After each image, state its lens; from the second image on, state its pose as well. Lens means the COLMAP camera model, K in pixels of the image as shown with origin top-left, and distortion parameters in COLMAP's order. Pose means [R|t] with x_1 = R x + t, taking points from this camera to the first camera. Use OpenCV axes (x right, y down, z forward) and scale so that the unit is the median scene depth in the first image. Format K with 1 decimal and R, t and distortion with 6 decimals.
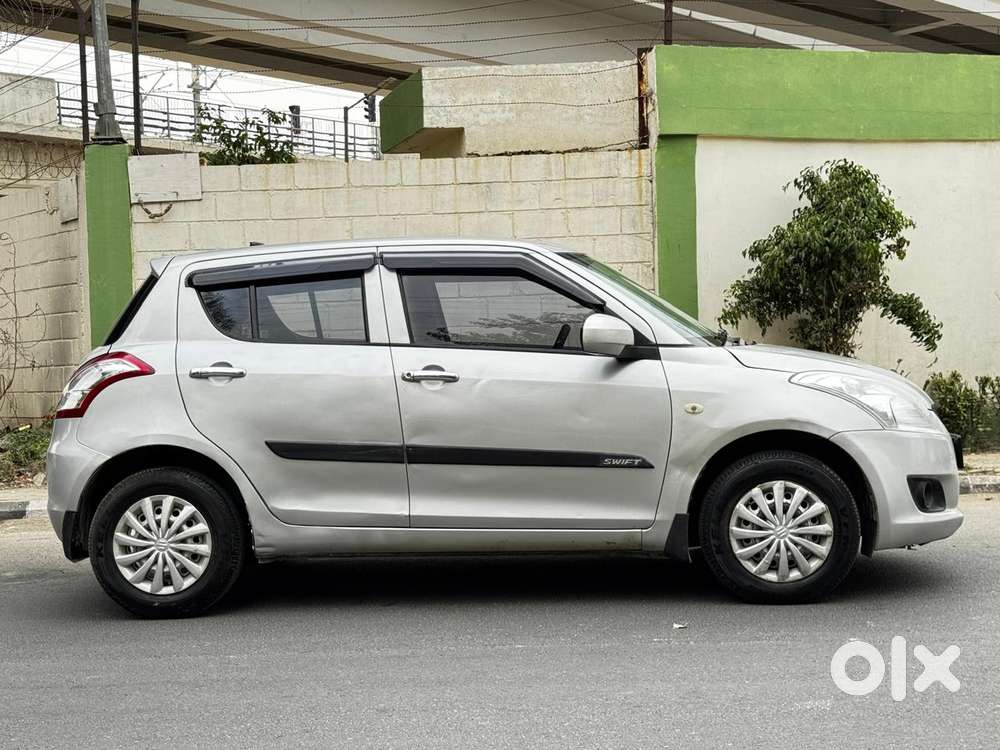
lens RADIAL K [[1432.3, 0, 500.0], [0, 1432.3, 375.0], [0, 0, 1]] dist [0.028650, 0.028775]
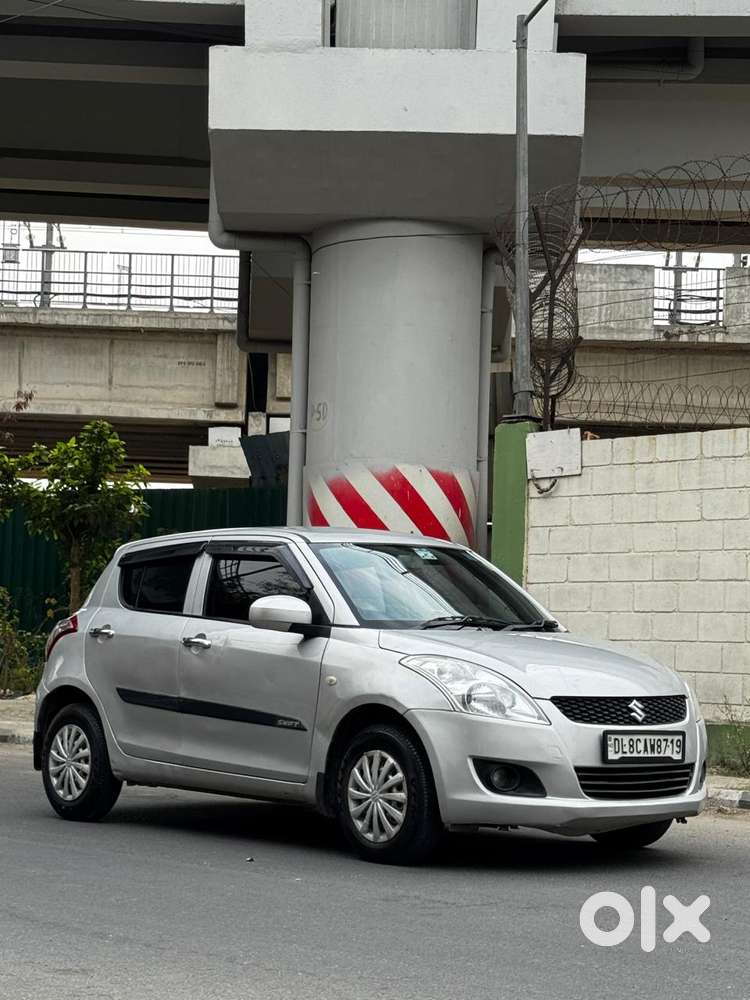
lens RADIAL K [[1932.0, 0, 375.0], [0, 1932.0, 500.0], [0, 0, 1]] dist [0.055987, 0.149359]
pose [[0.706234, -0.007052, -0.707943, 1.222501], [-0.052848, 0.996636, -0.062648, -0.025443], [0.706003, 0.081657, 0.703485, -0.075558]]
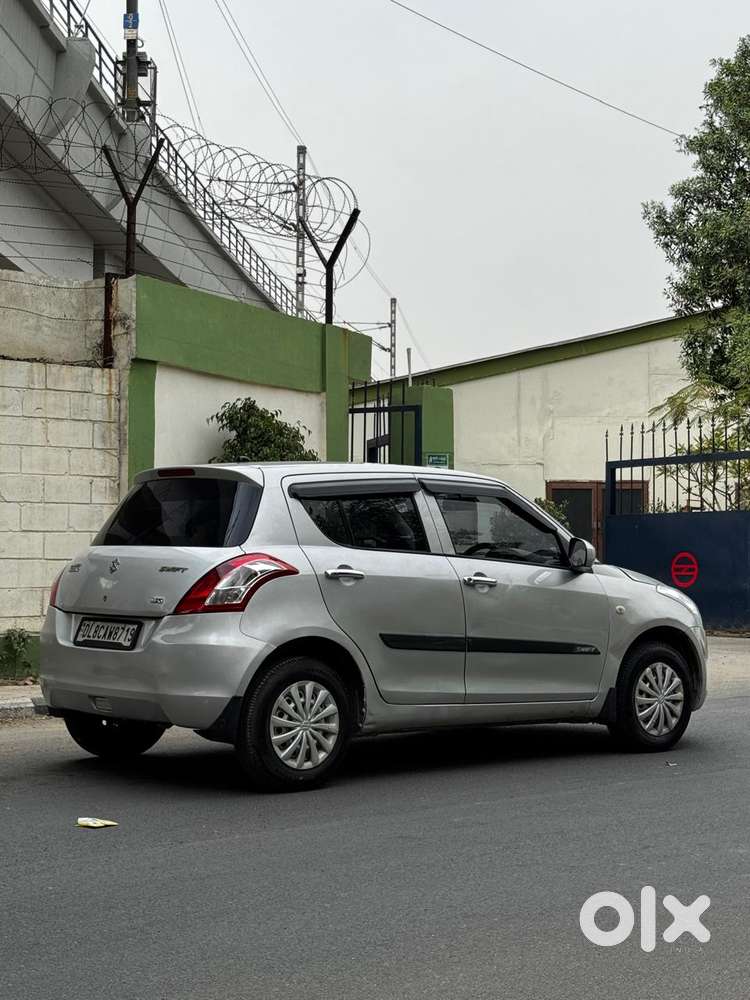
lens RADIAL K [[1638.4, 0, 375.0], [0, 1638.4, 500.0], [0, 0, 1]] dist [0.019654, -0.012424]
pose [[0.720758, 0.060433, 0.690547, -1.094599], [-0.018463, 0.997513, -0.068026, 0.028231], [-0.692941, 0.036280, 0.720081, 0.026184]]
